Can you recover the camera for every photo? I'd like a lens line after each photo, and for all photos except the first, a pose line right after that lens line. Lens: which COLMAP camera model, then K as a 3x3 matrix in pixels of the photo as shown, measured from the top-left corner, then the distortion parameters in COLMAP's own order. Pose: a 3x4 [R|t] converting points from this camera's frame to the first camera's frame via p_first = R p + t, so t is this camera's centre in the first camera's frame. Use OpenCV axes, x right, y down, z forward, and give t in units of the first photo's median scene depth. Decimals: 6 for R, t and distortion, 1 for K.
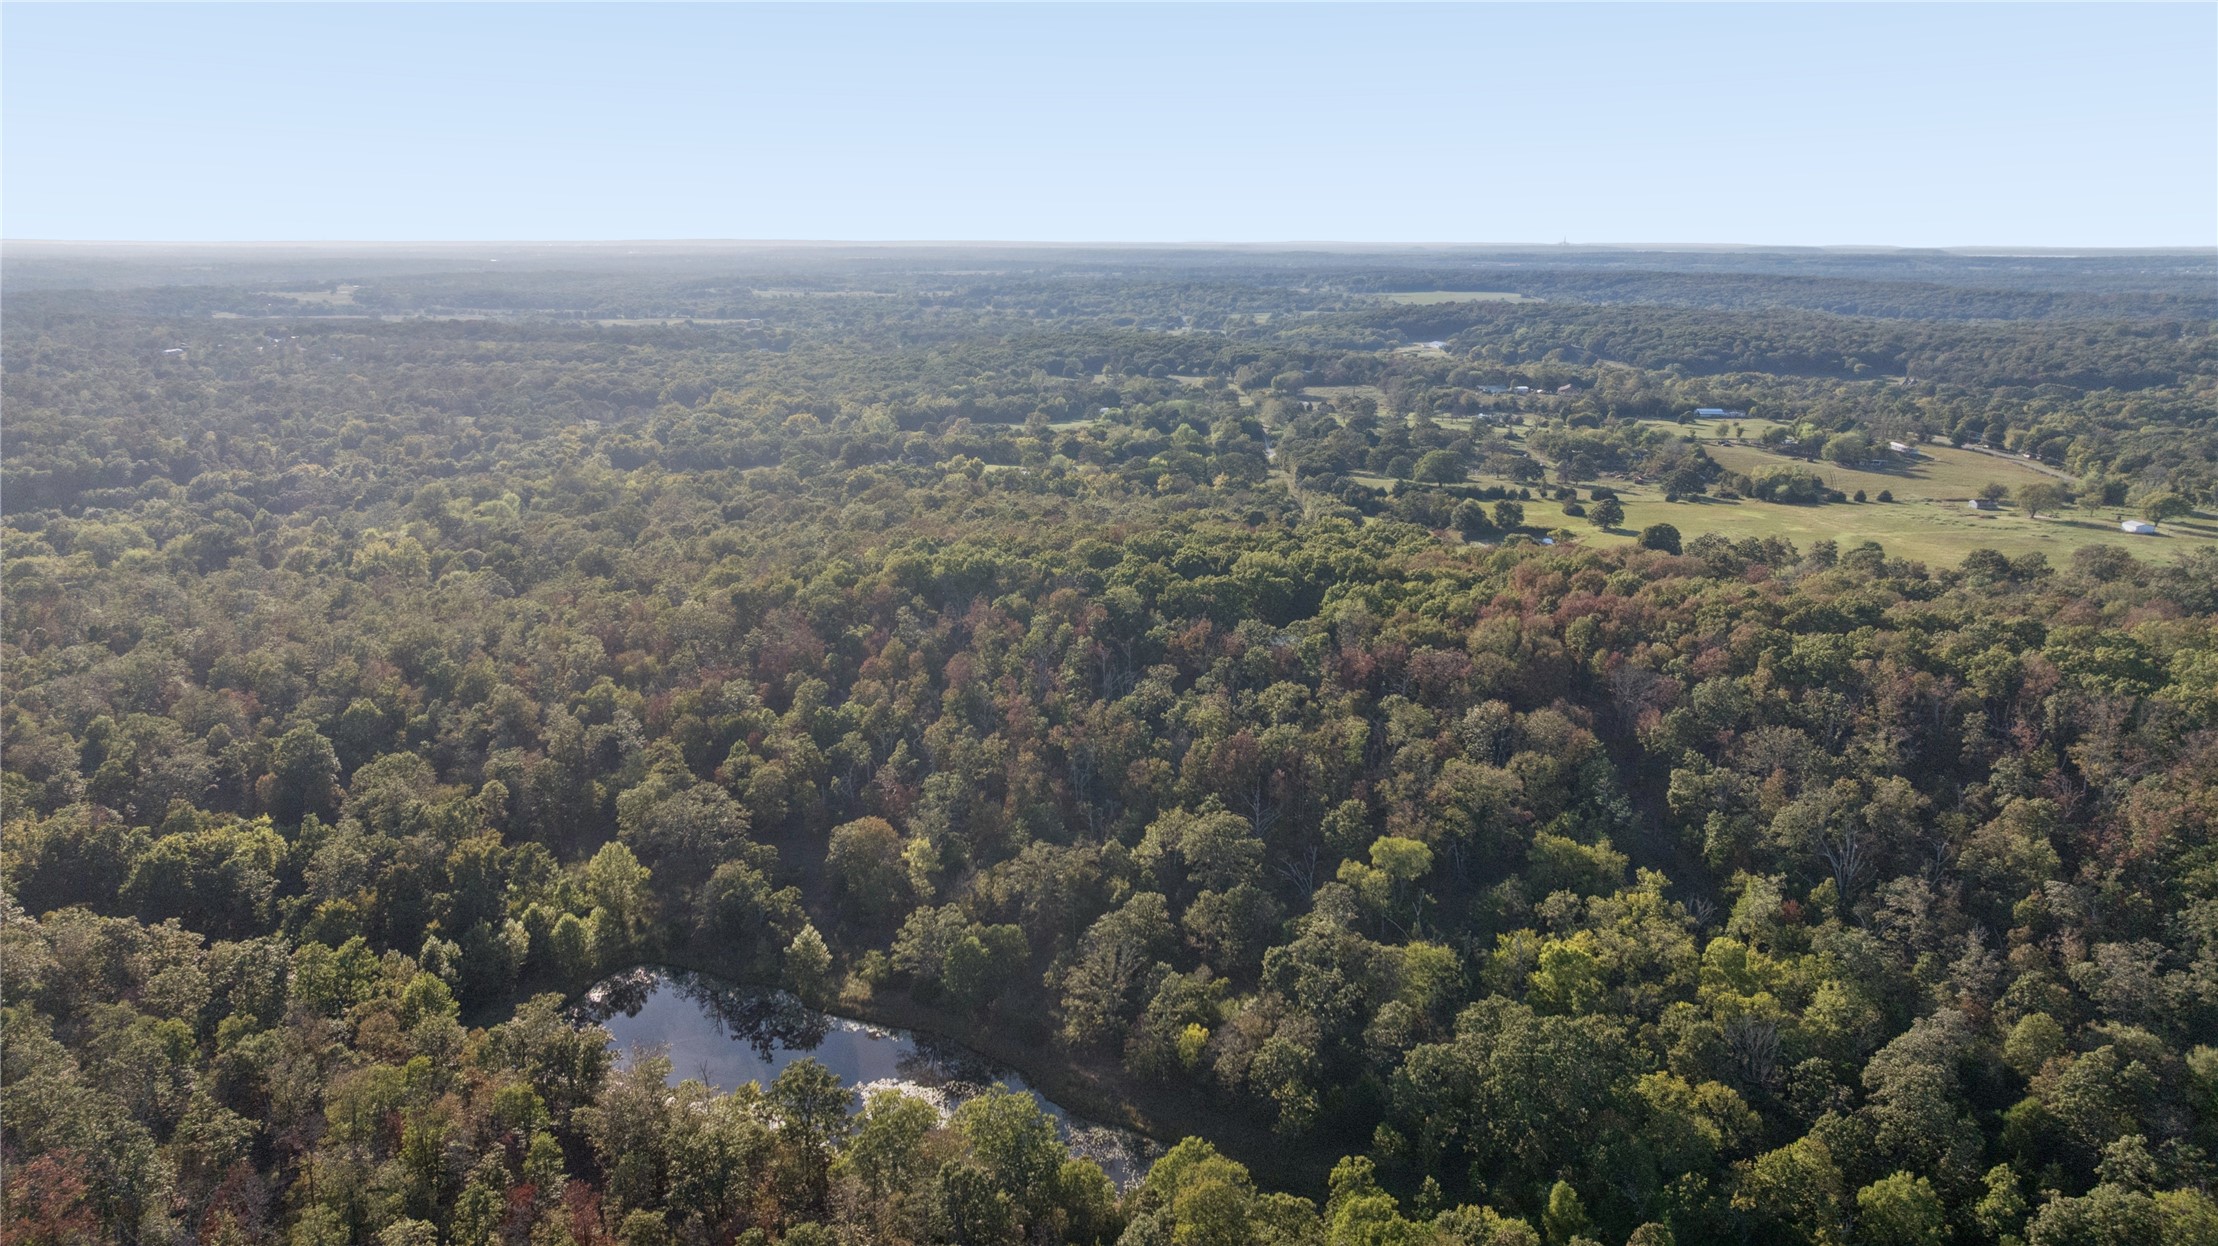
lens RADIAL K [[1574.2, 0, 1105.9], [0, 1574.2, 621.8], [0, 0, 1]] dist [-0.023029, 0.011852]
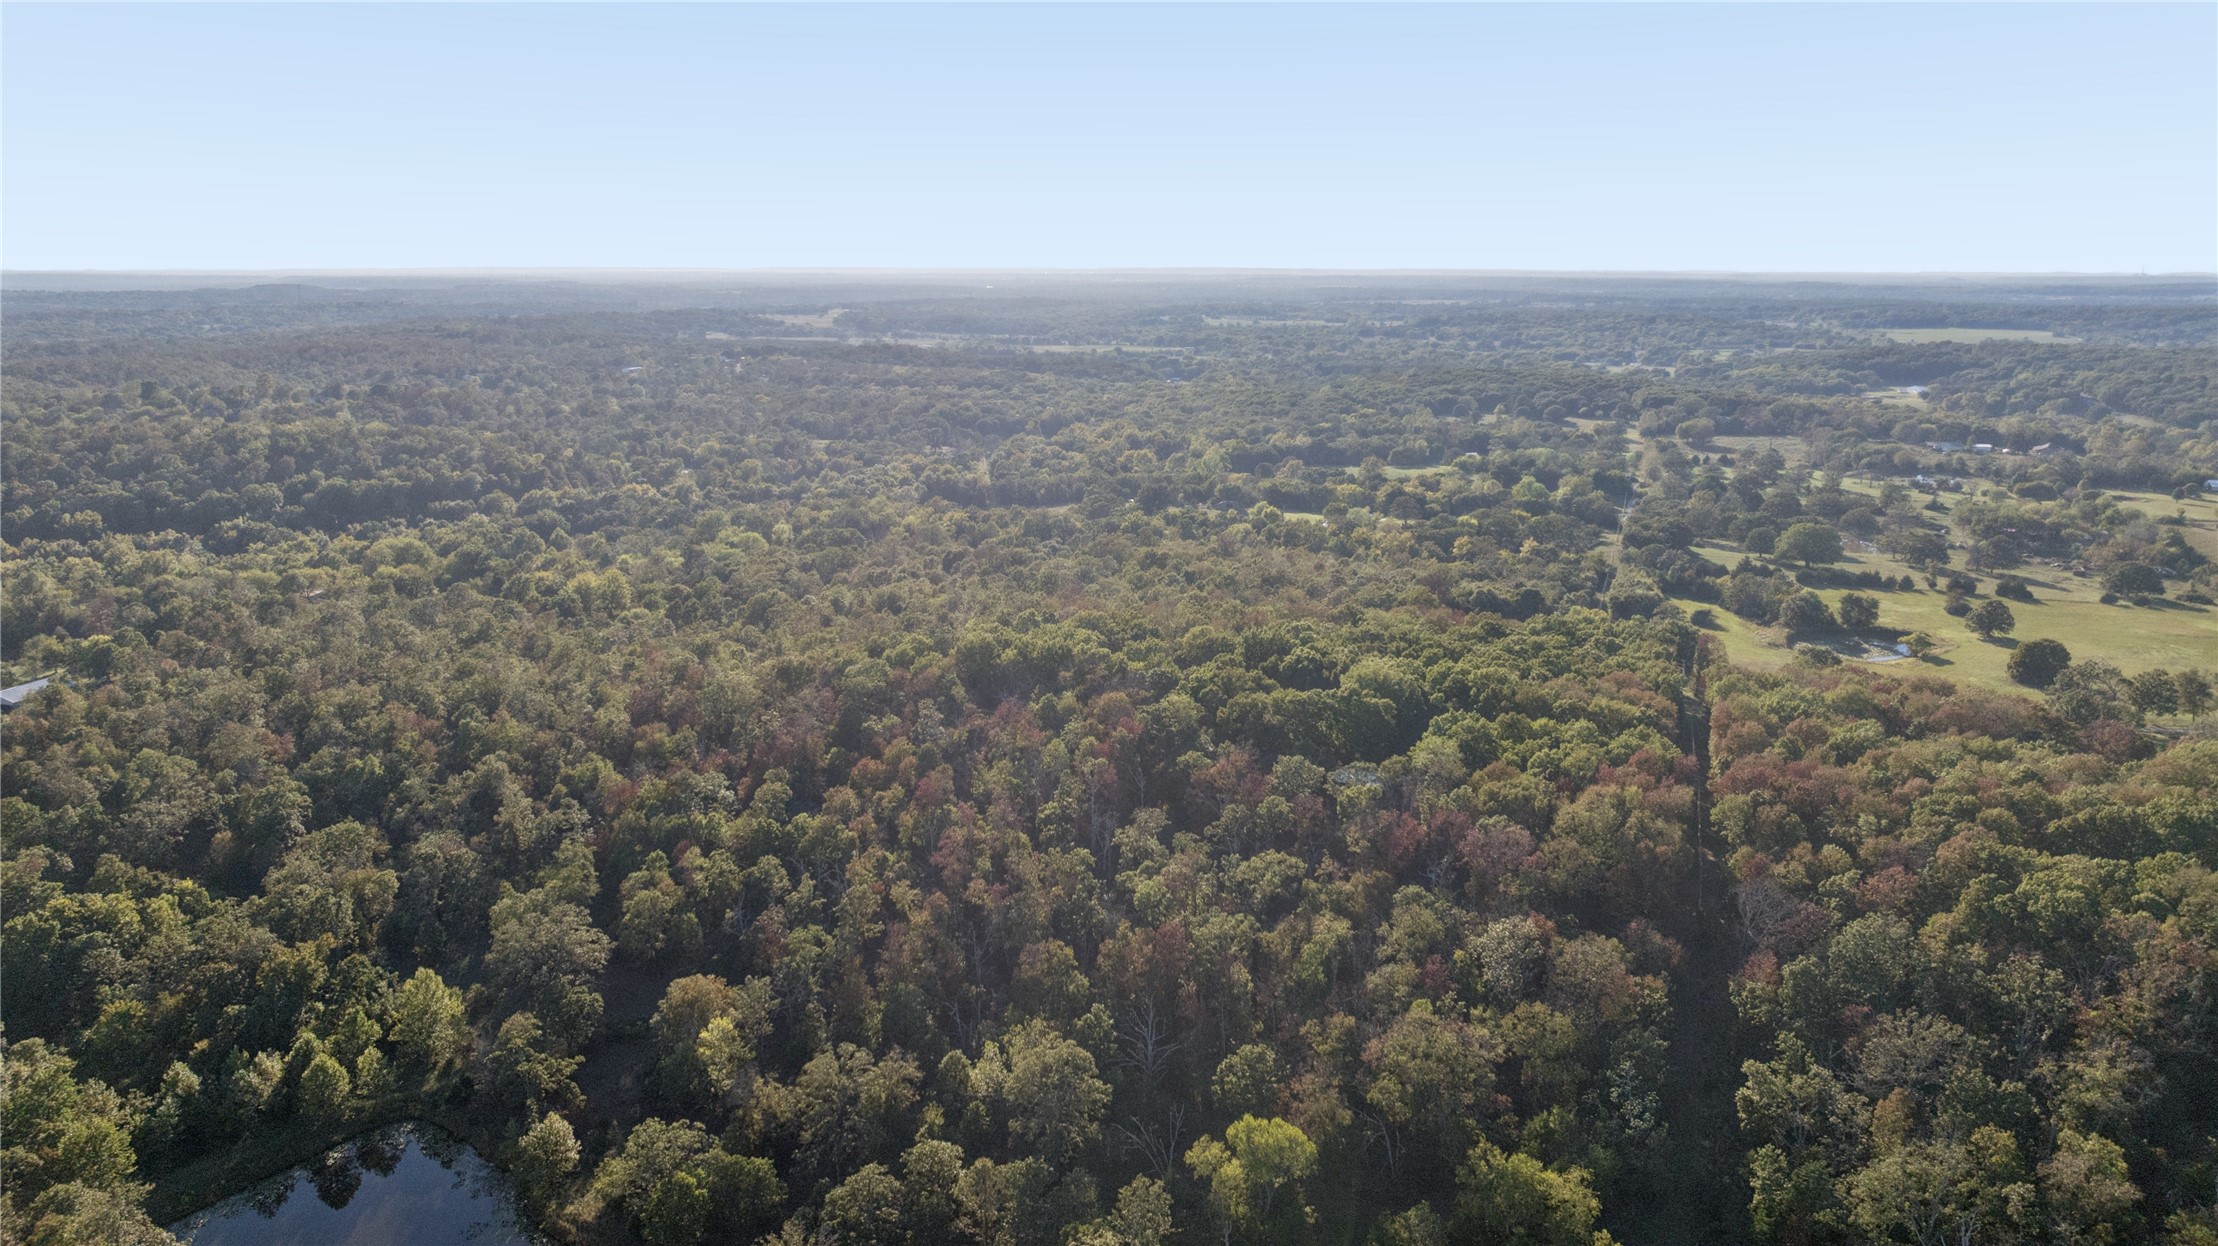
lens RADIAL K [[1574.2, 0, 1107.0], [0, 1574.2, 617.1], [0, 0, 1]] dist [-0.023029, 0.011852]
pose [[0.955329, 0.063705, -0.288597, 0.091835], [-0.069414, 0.997542, -0.009581, -0.023242], [0.287277, 0.029185, 0.957403, 0.087761]]
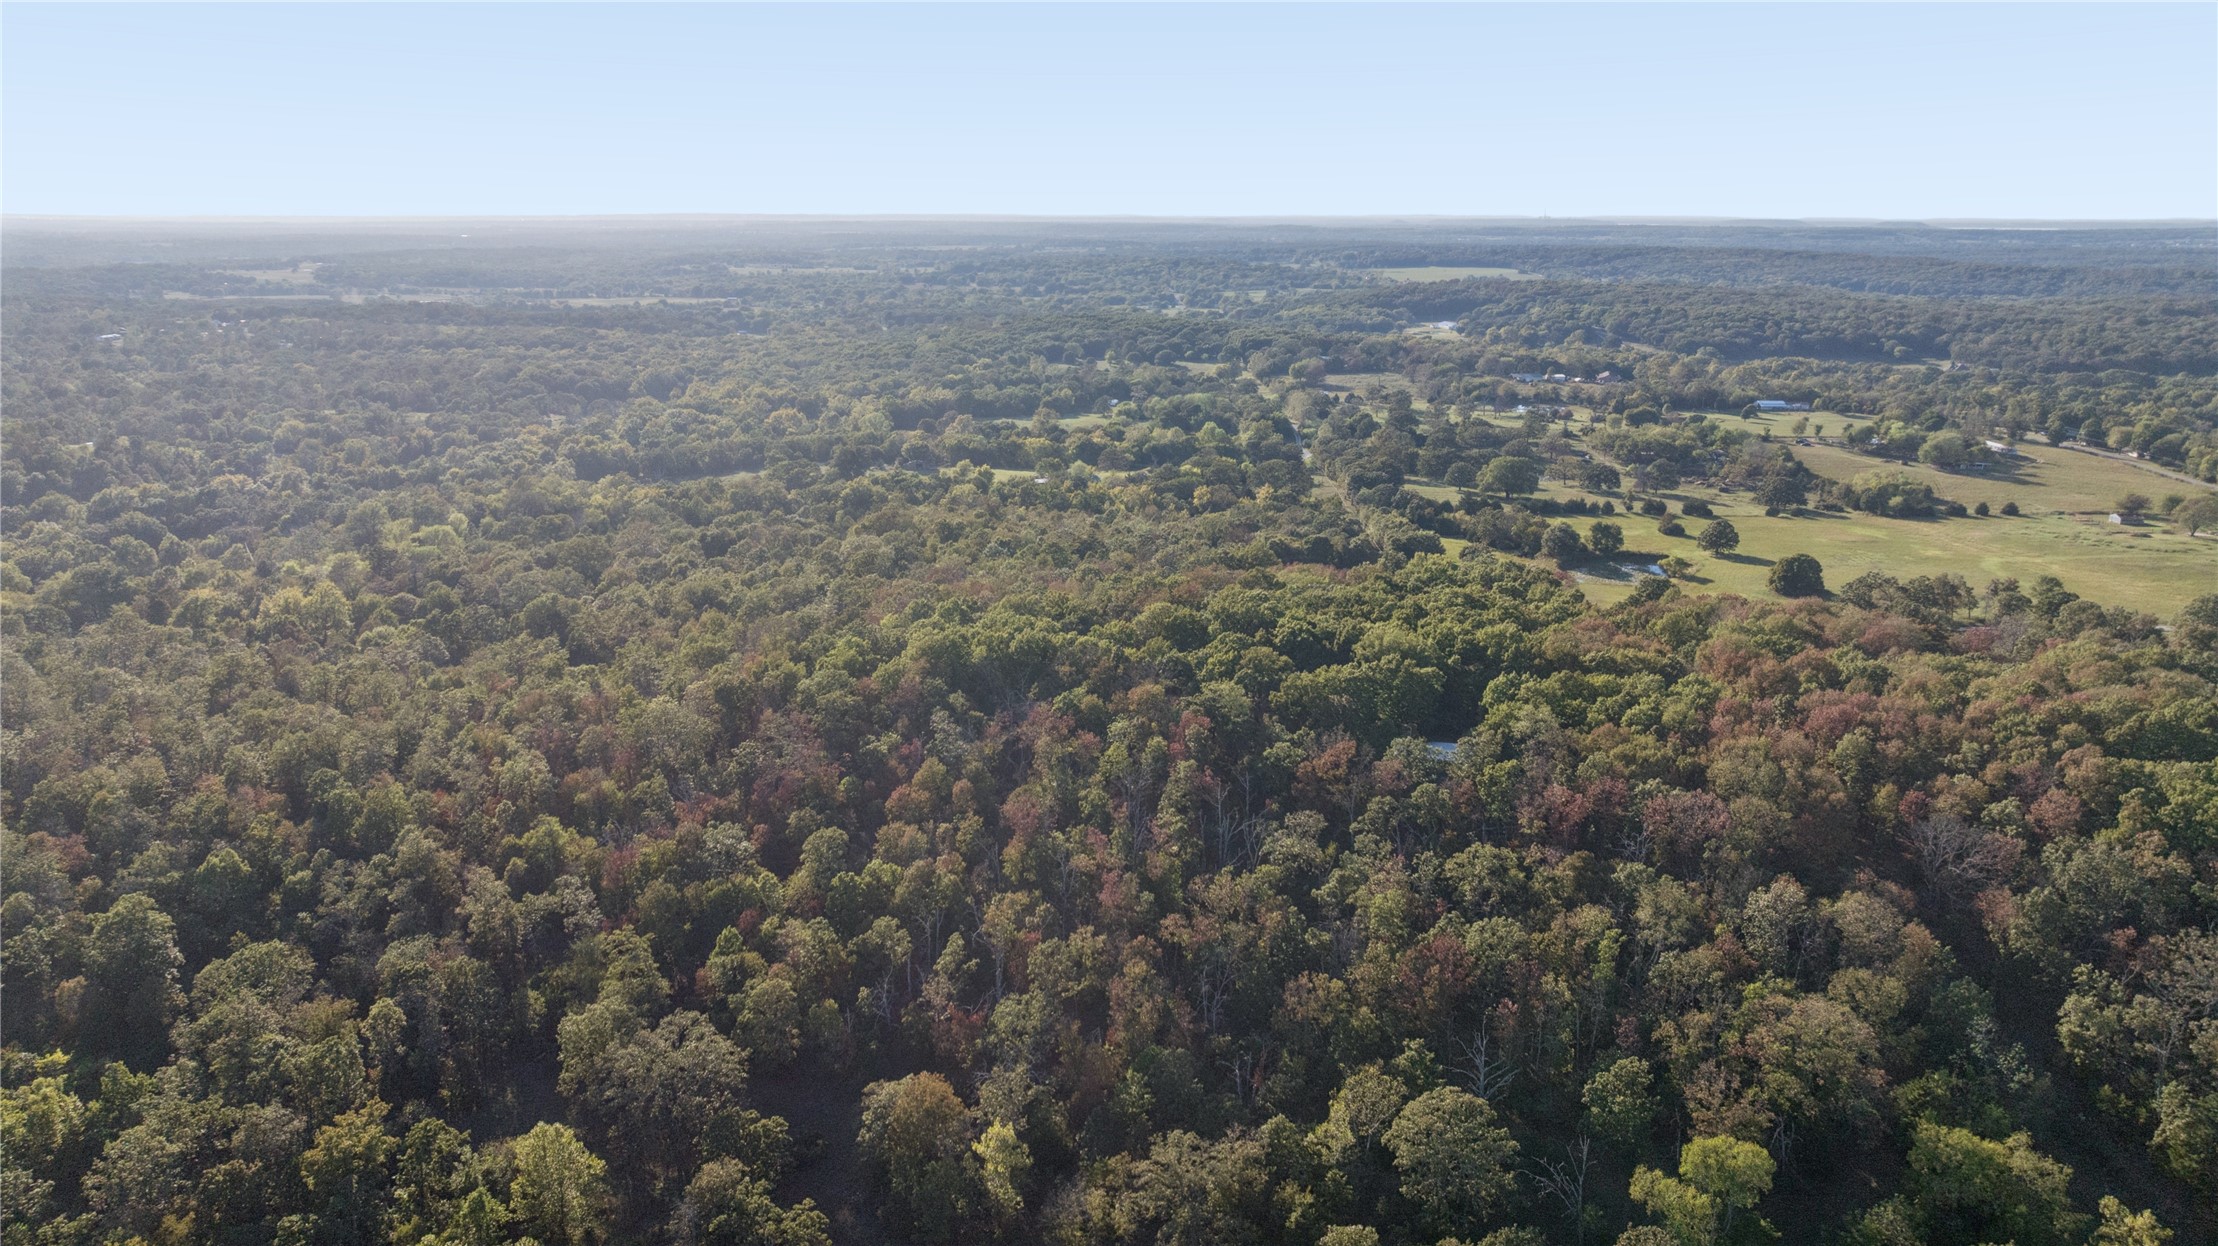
lens RADIAL K [[1574.2, 0, 1105.6], [0, 1574.2, 611.5], [0, 0, 1]] dist [-0.023029, 0.011852]
pose [[0.999900, -0.004807, 0.013305, -0.025405], [0.004675, 0.999940, 0.009914, -0.028585], [-0.013352, -0.009850, 0.999862, 0.101594]]
